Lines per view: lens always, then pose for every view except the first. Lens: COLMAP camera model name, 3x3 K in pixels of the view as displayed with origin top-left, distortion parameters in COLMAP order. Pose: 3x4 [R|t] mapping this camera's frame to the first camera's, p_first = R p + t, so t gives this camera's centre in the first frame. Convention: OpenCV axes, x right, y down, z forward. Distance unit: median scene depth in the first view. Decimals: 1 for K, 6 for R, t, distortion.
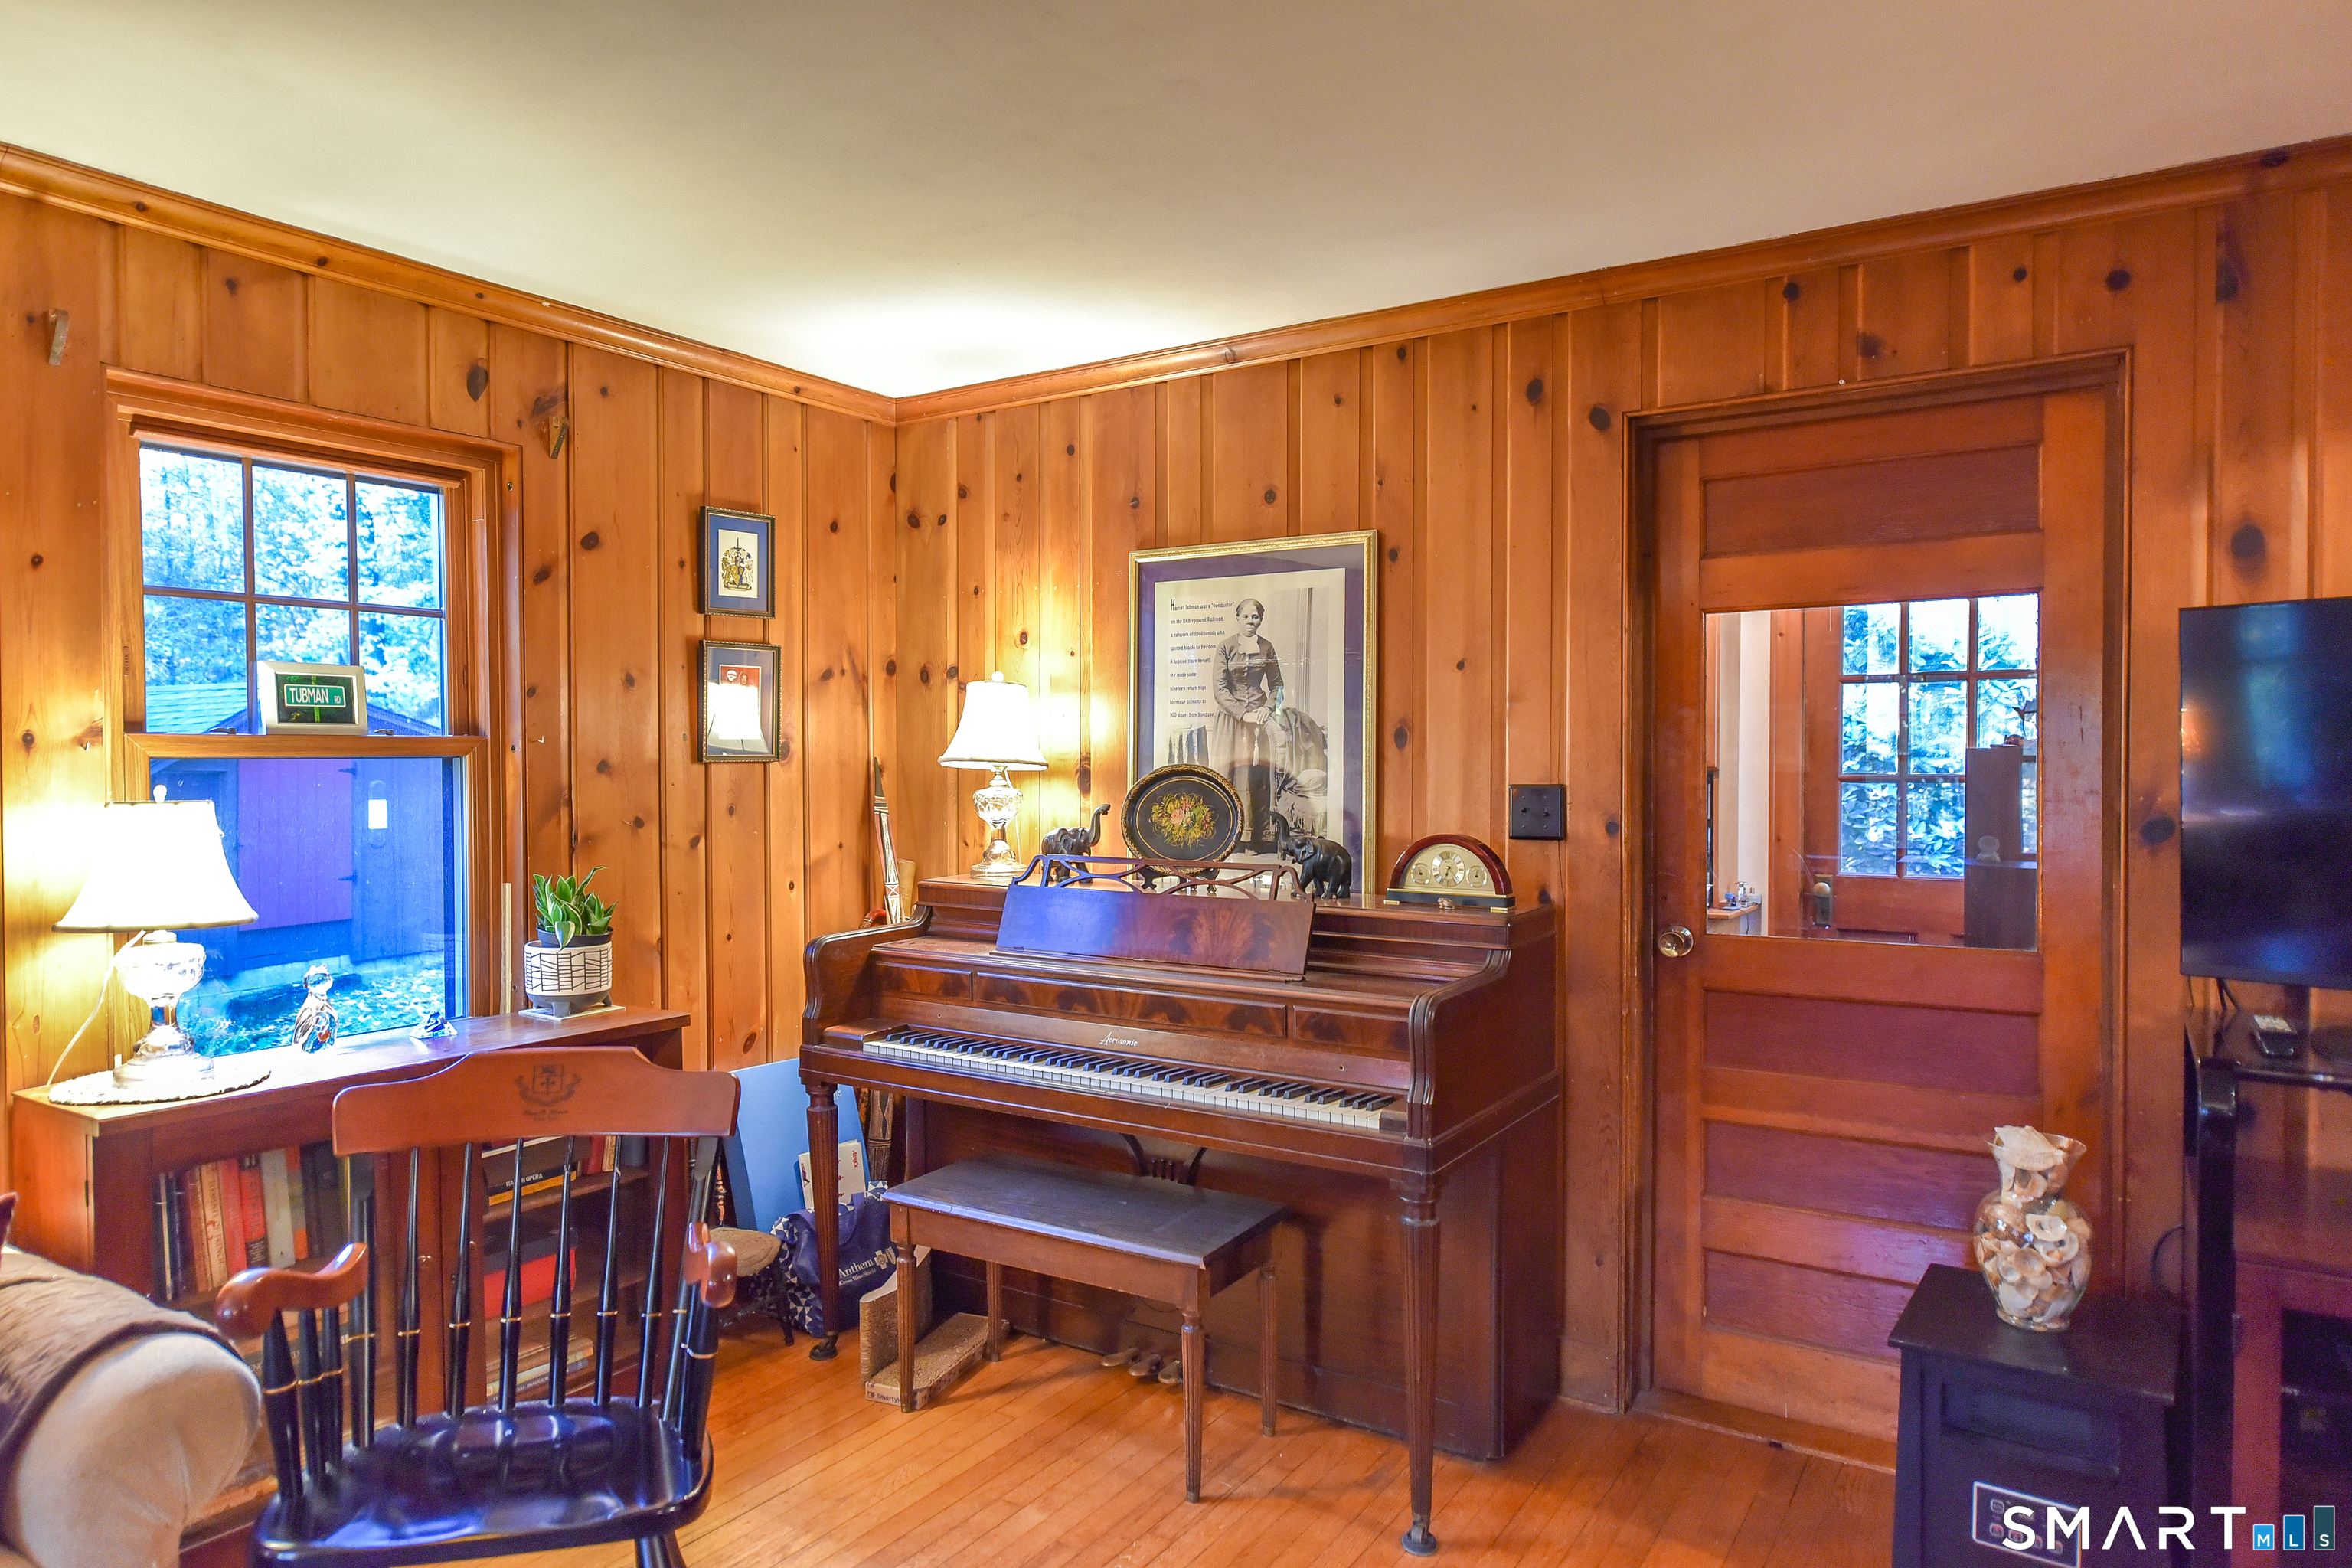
lens RADIAL K [[1489.1, 0, 1174.7], [0, 1489.1, 776.1], [0, 0, 1]] dist [0.034422, 0.002306]
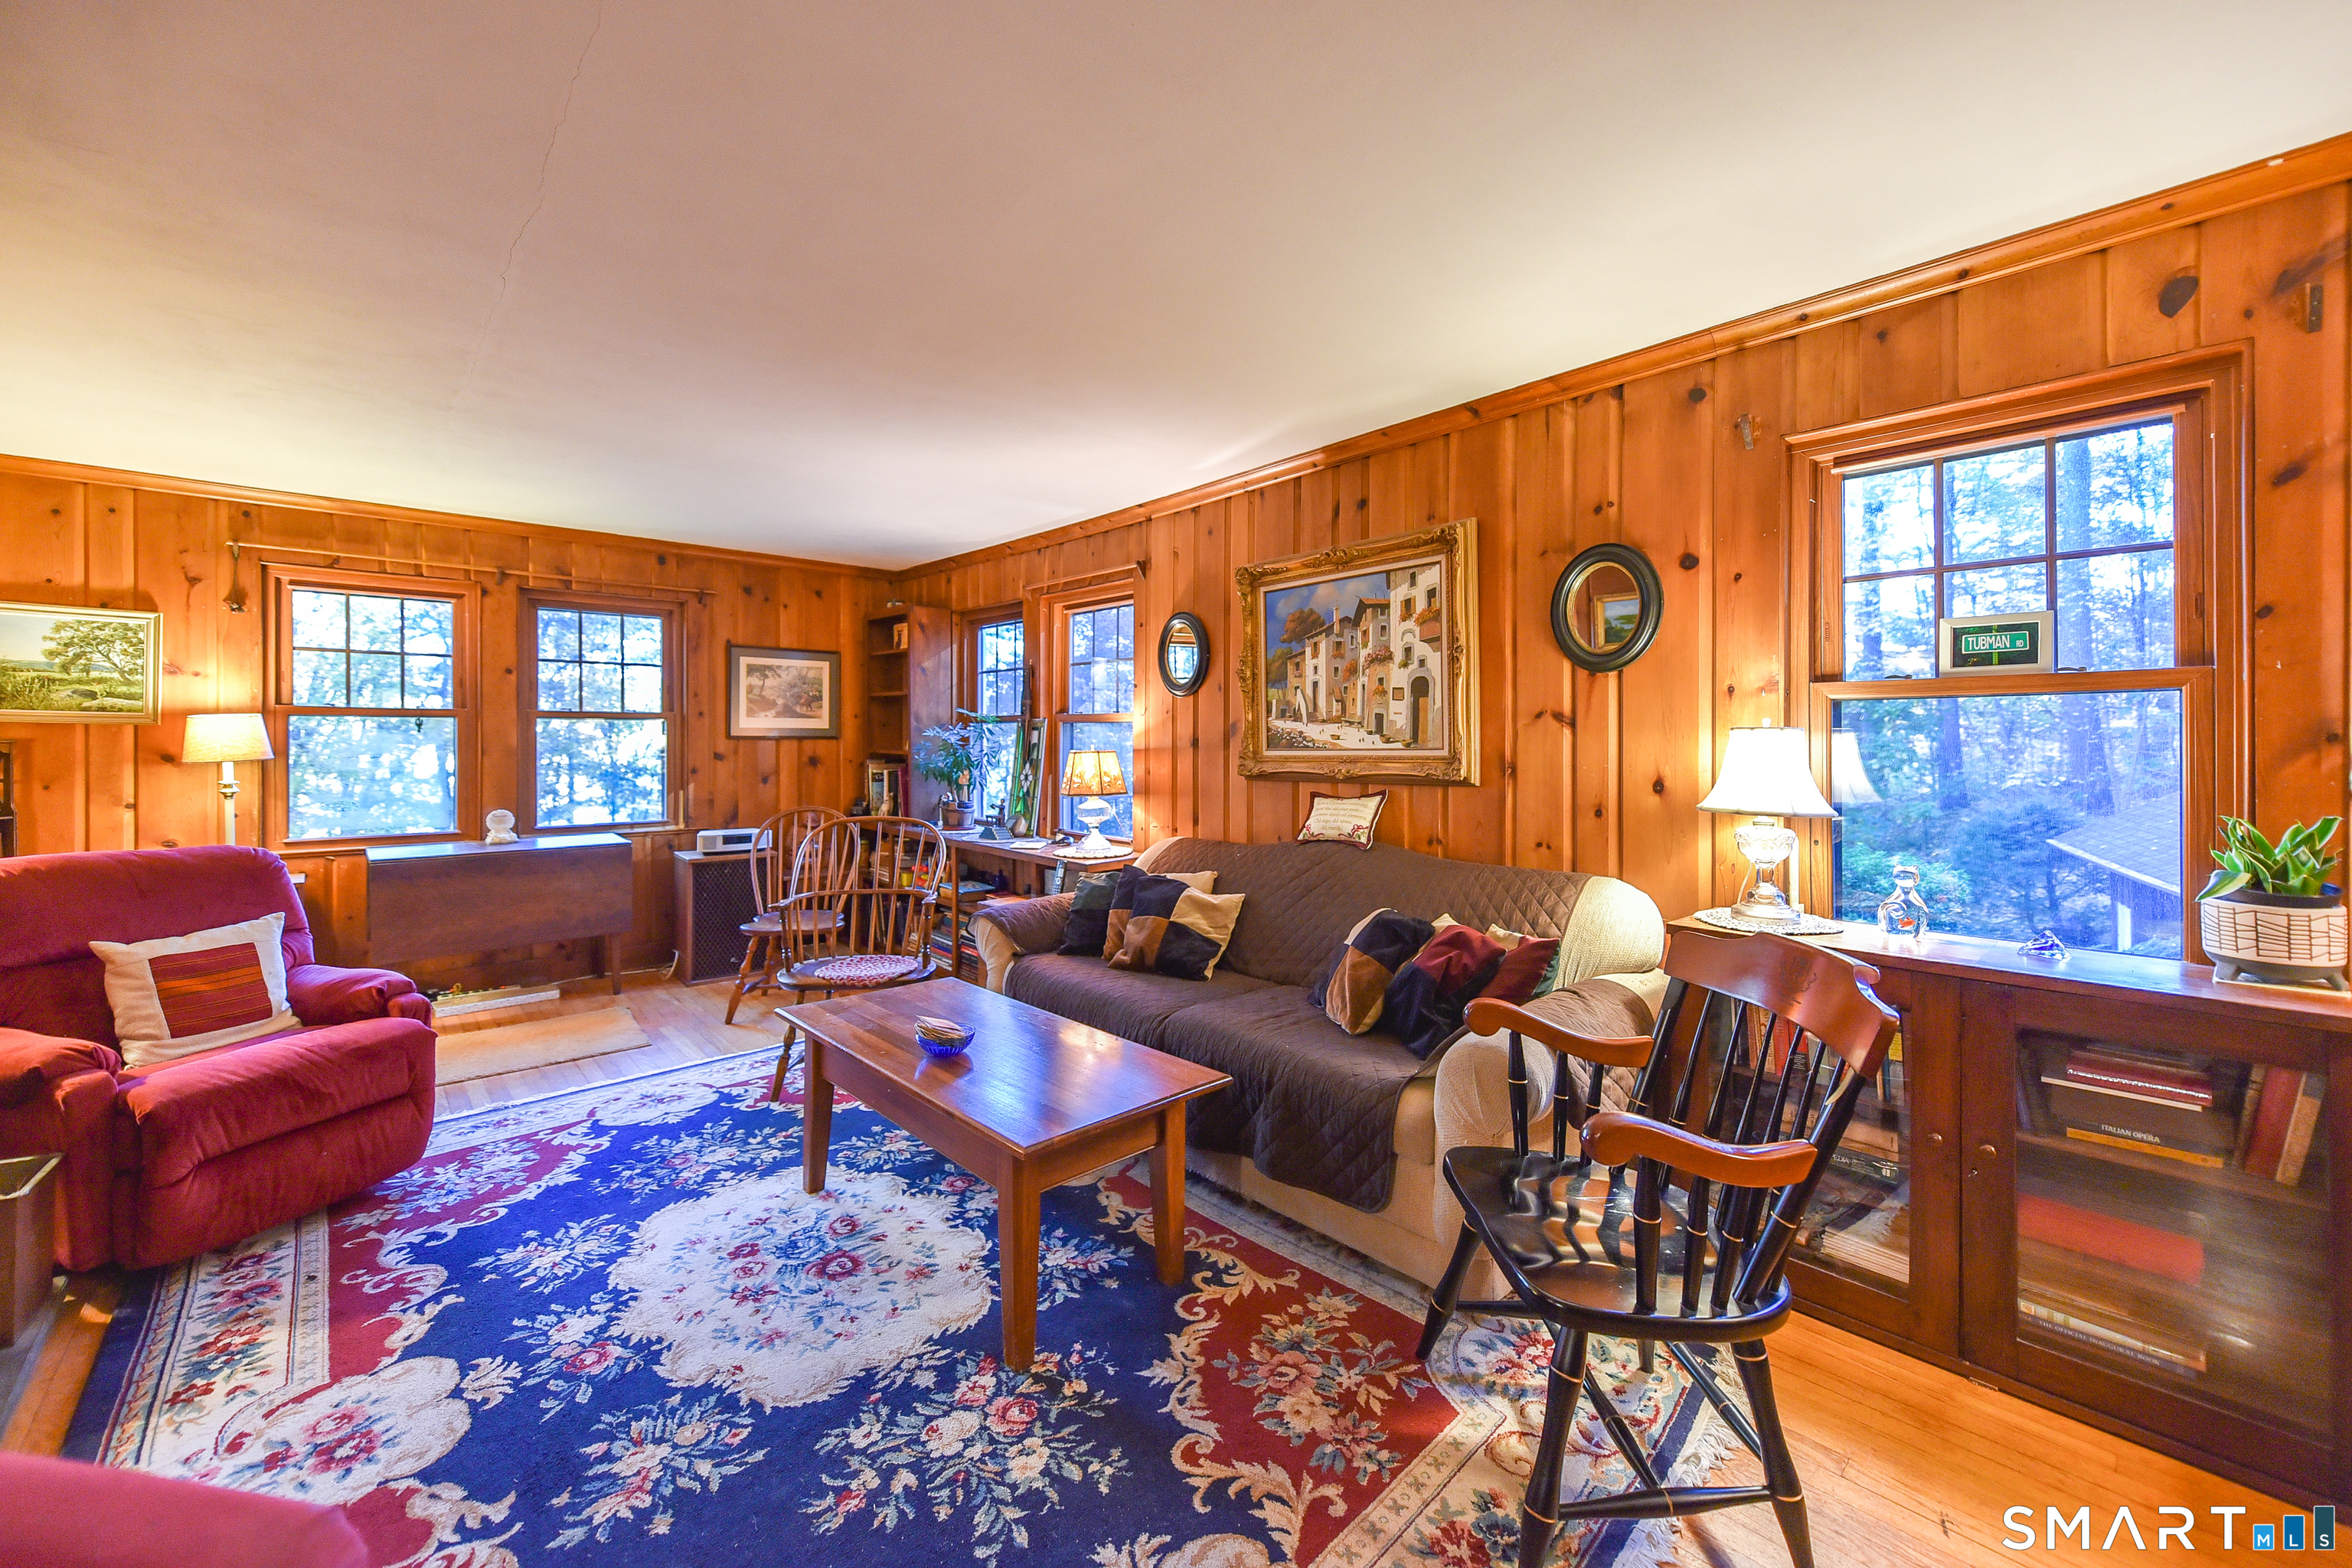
lens RADIAL K [[923.3, 0, 1193.2], [0, 923.3, 743.6], [0, 0, 1]] dist [0.000711, -0.000002]
pose [[-0.242425, 0.006162, -0.970151, 0.275579], [-0.010256, 0.999908, 0.008914, 0.025323], [0.970116, 0.012111, -0.242339, 0.574106]]
